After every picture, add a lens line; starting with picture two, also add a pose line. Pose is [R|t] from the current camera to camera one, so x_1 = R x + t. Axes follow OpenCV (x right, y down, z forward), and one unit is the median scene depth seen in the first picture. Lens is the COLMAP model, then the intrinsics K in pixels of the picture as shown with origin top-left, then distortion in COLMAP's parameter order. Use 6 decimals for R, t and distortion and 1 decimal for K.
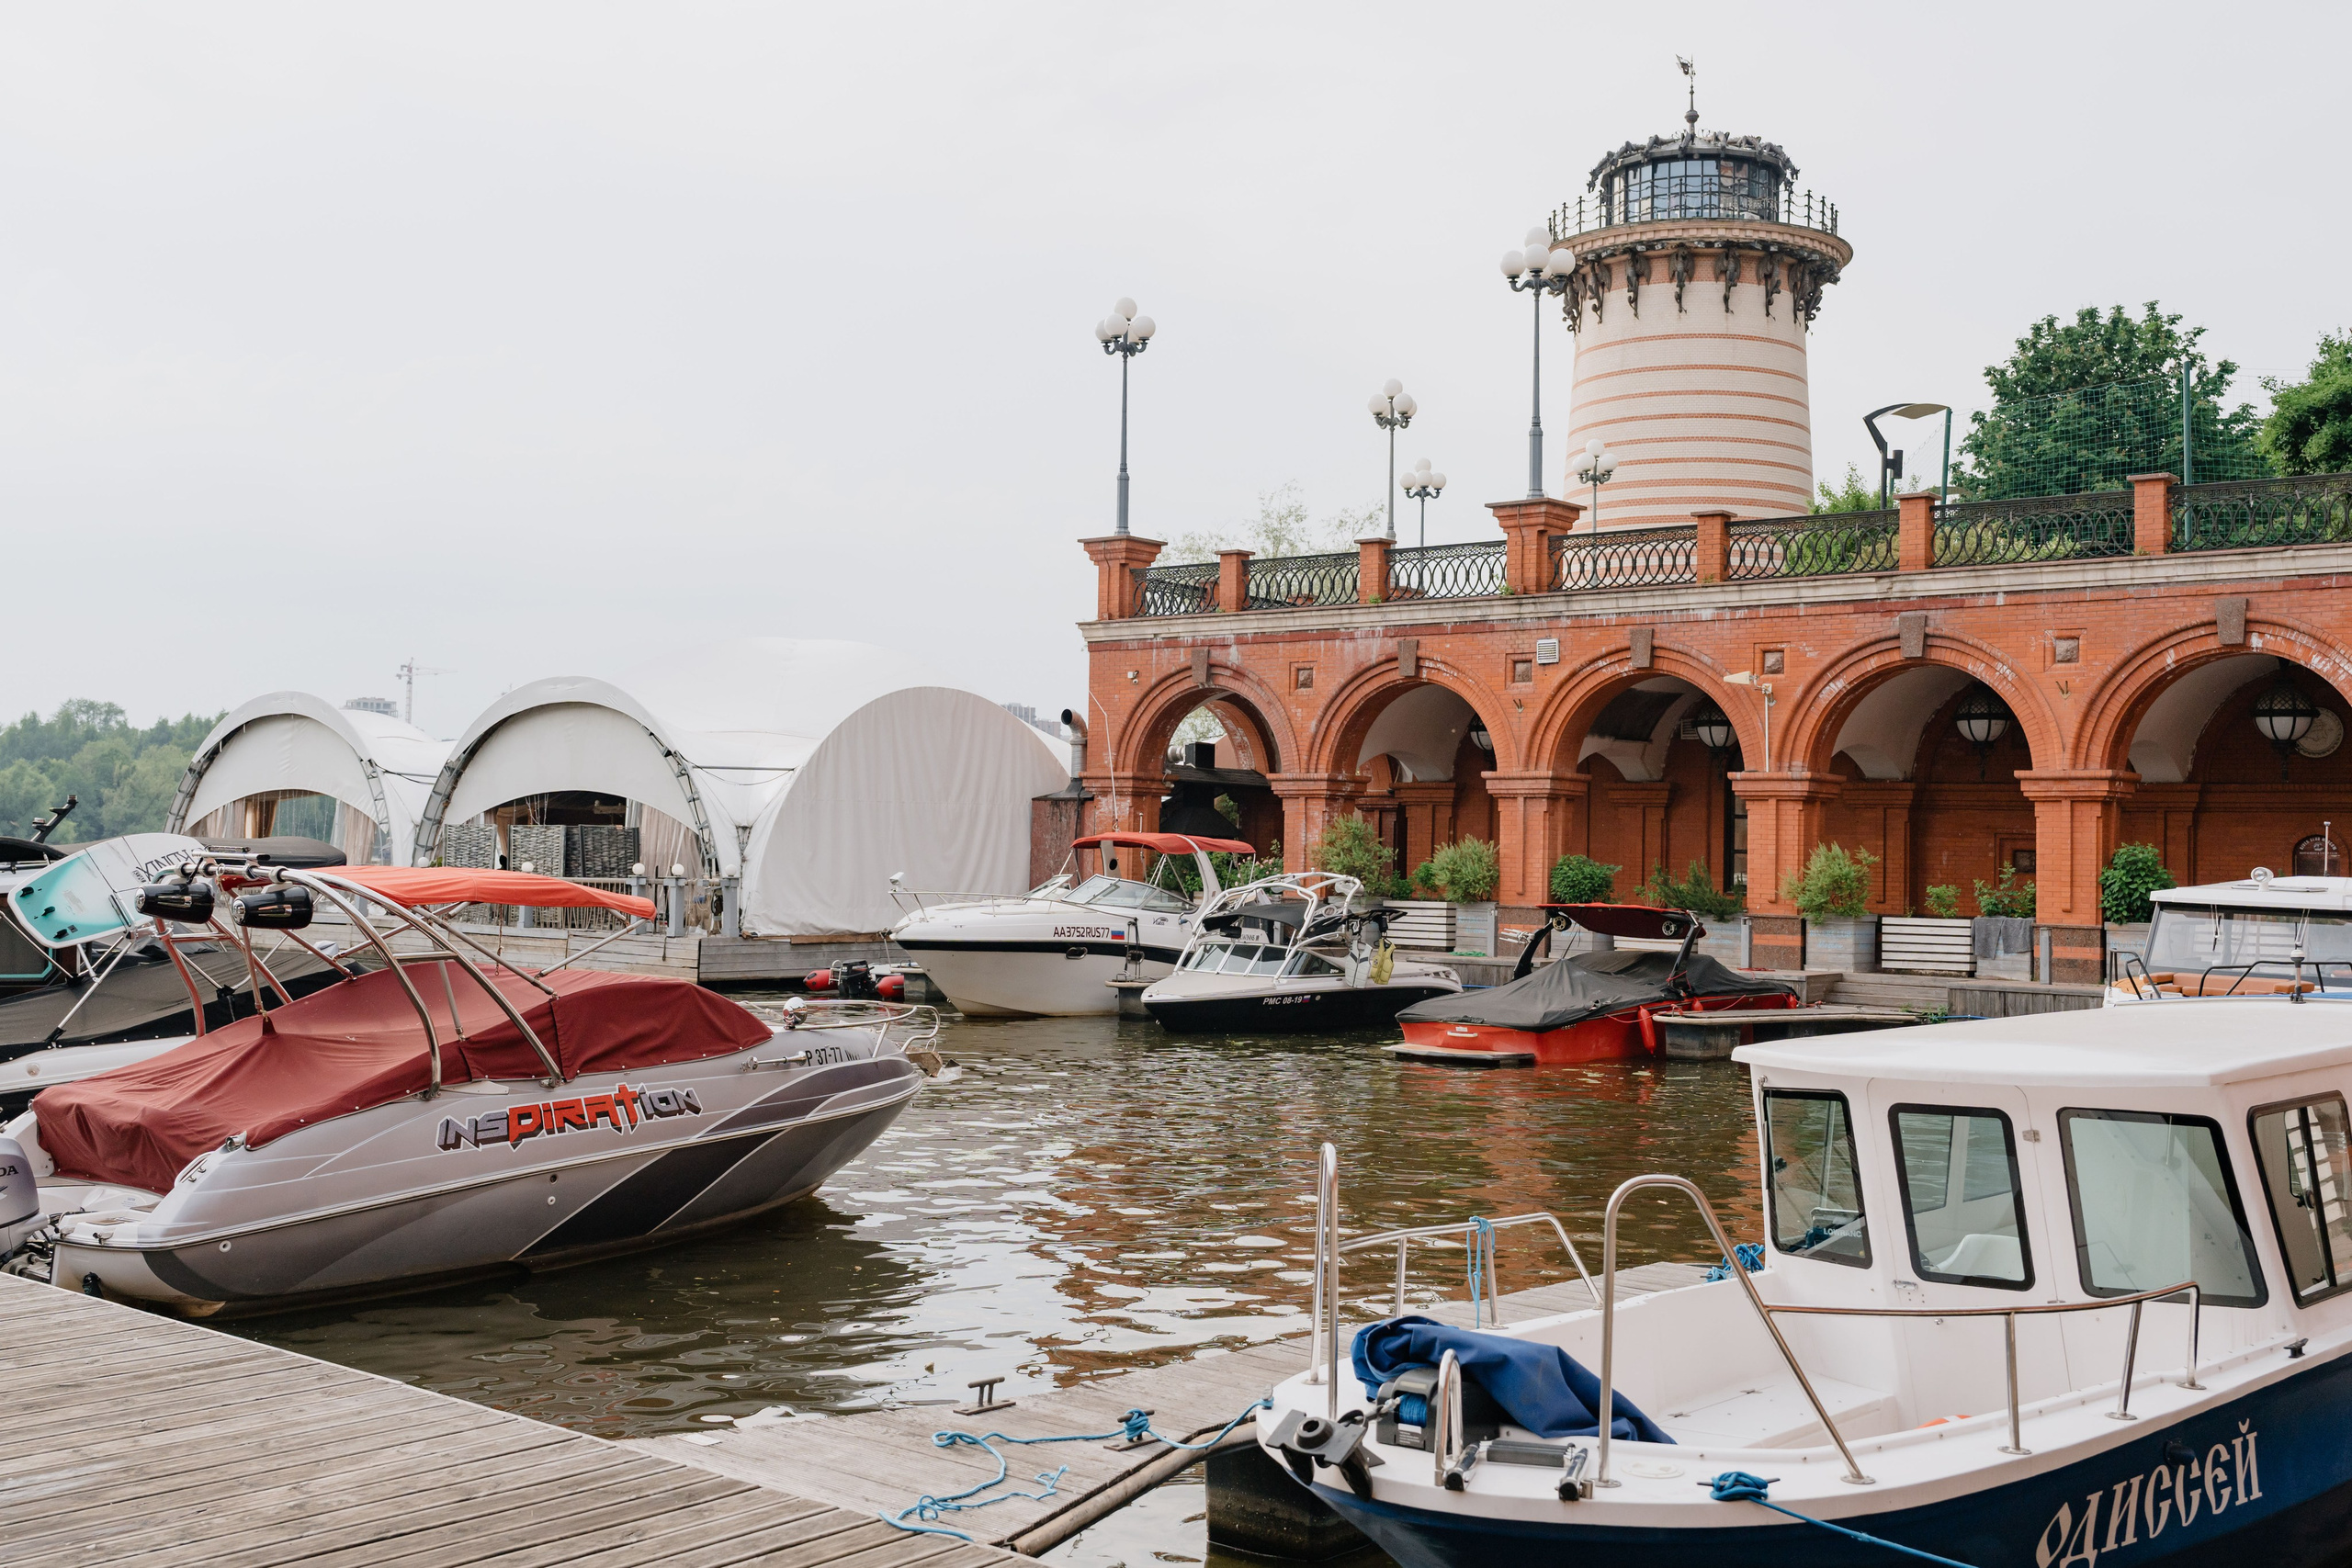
lens RADIAL K [[2371.1, 0, 1196.1], [0, 2371.1, 751.9], [0, 0, 1]] dist [0.018899, 0.000000]
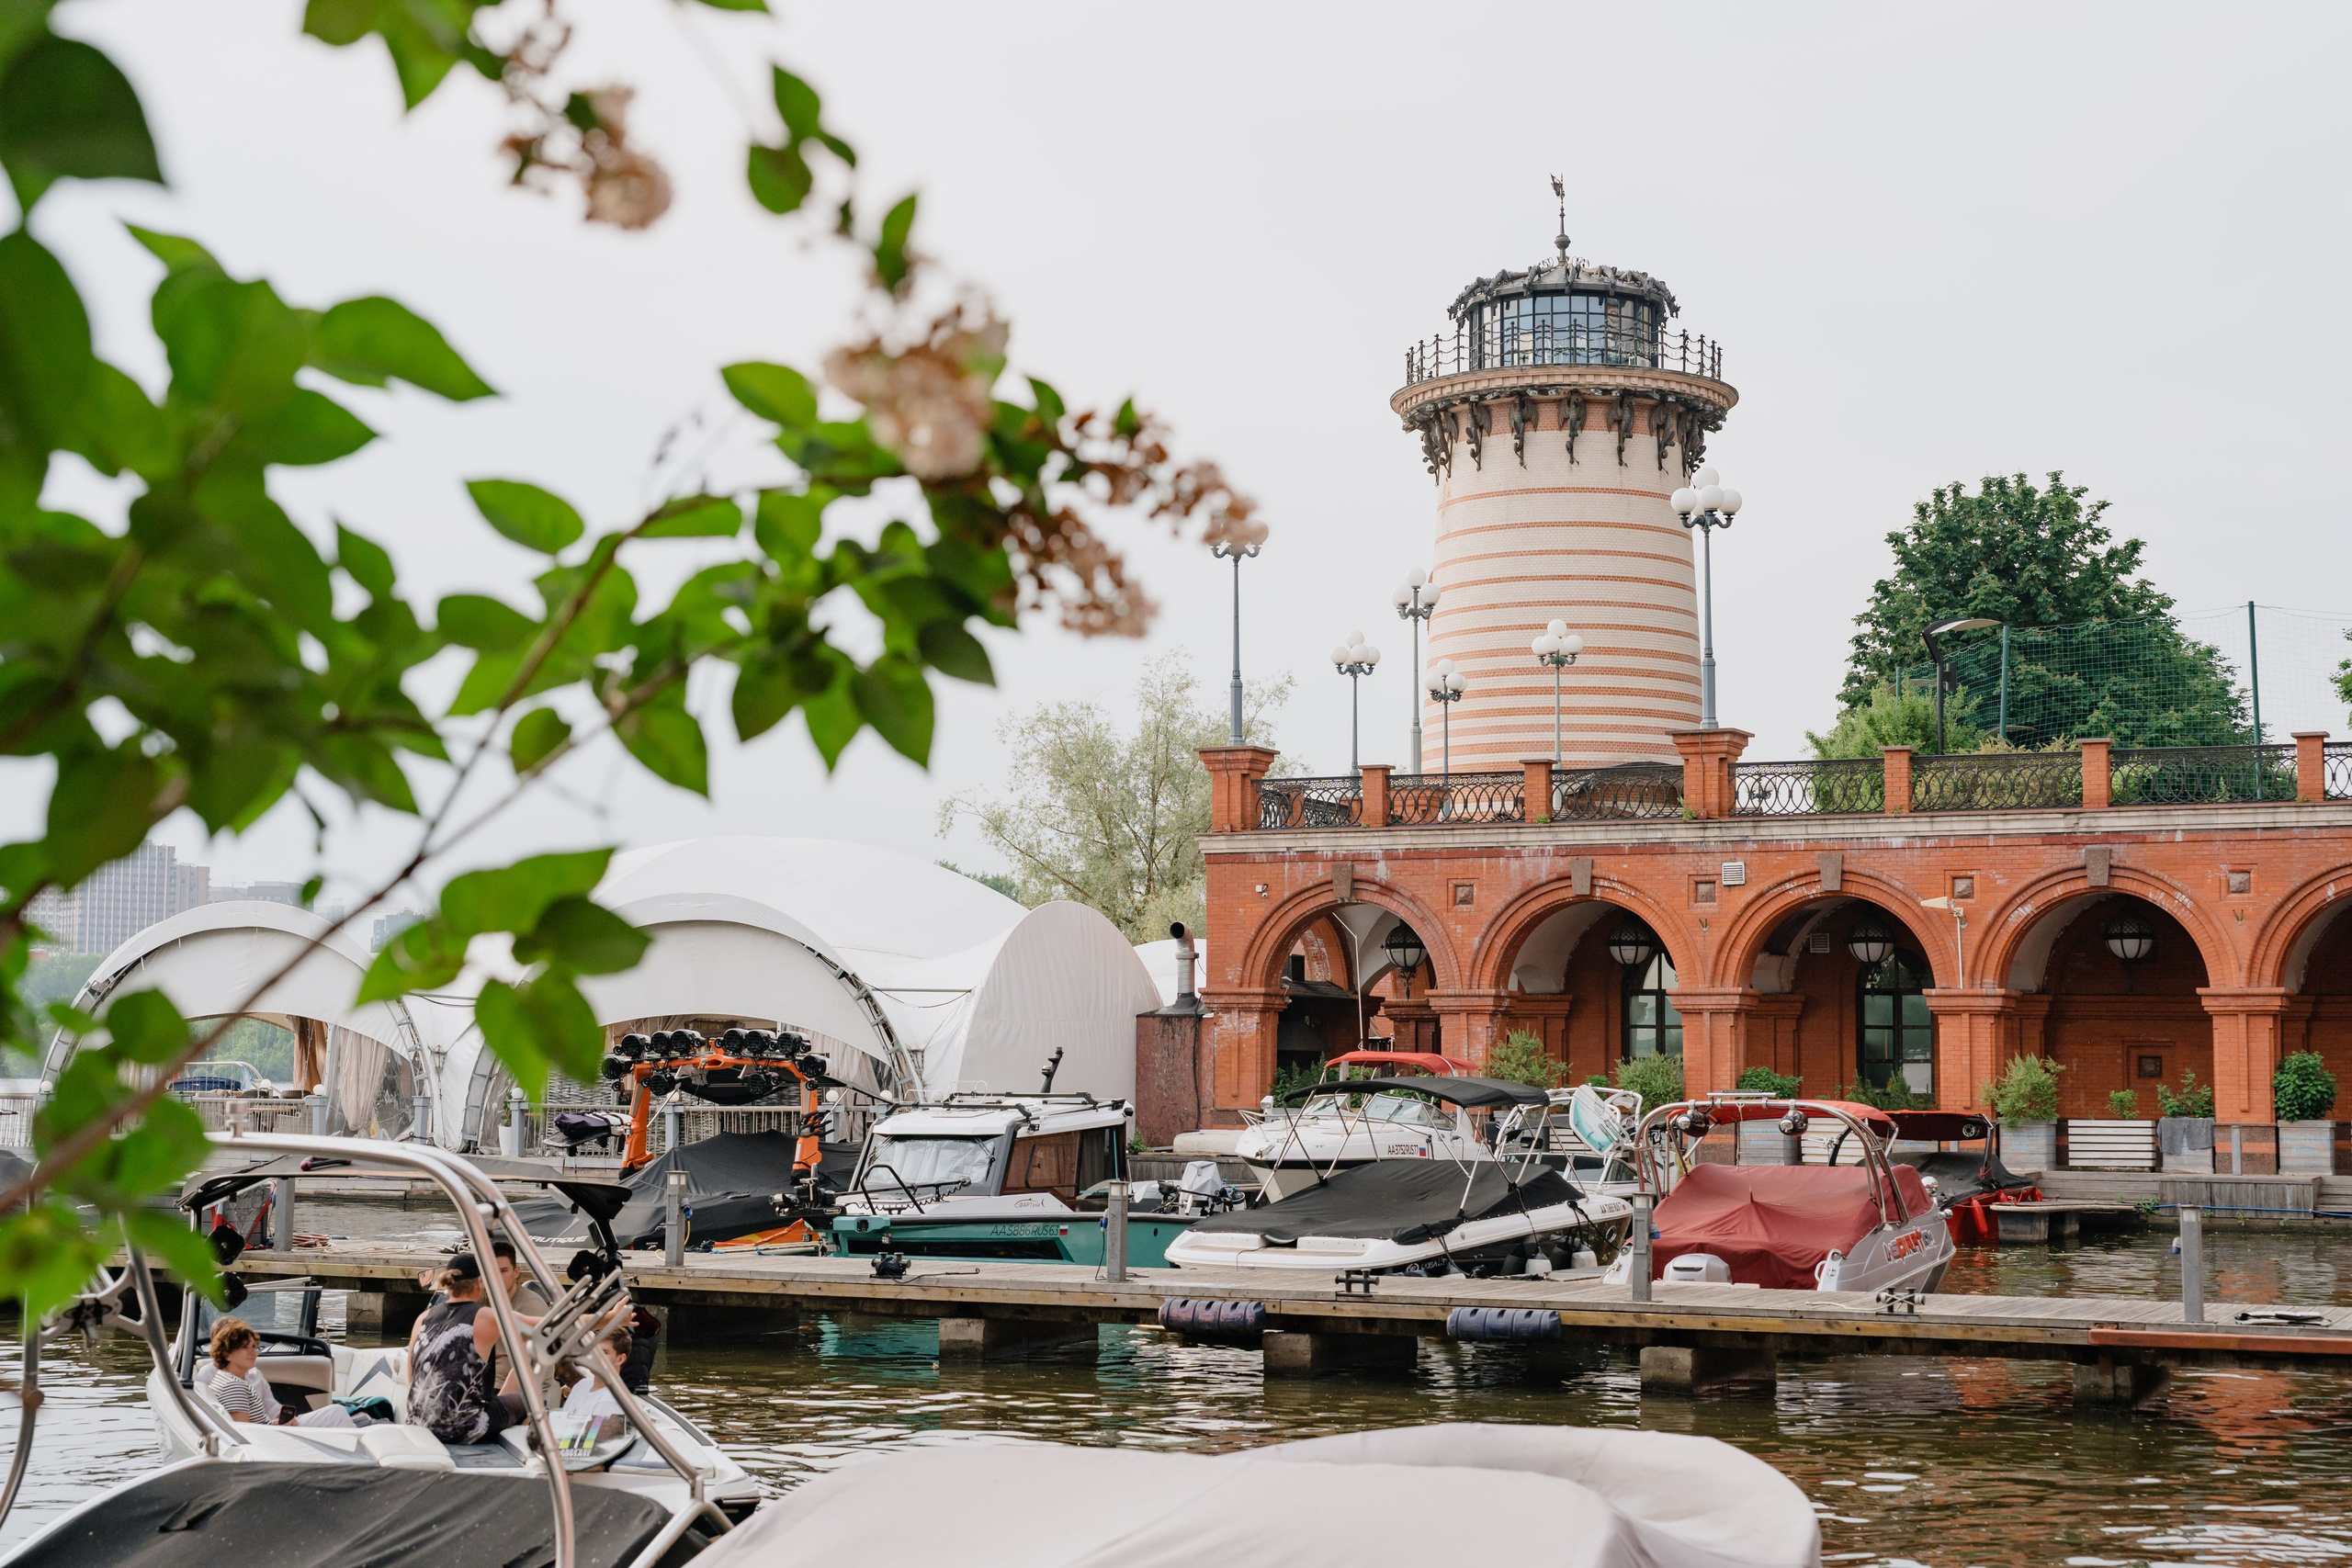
lens RADIAL K [[3306.4, 0, 1231.6], [0, 3306.4, 815.9], [0, 0, 1]] dist [0.033171, 0.000000]
pose [[0.972929, 0.002456, 0.231092, -0.379985], [0.004304, 0.999578, -0.028744, -0.024869], [-0.231065, 0.028961, 0.972507, -0.352438]]
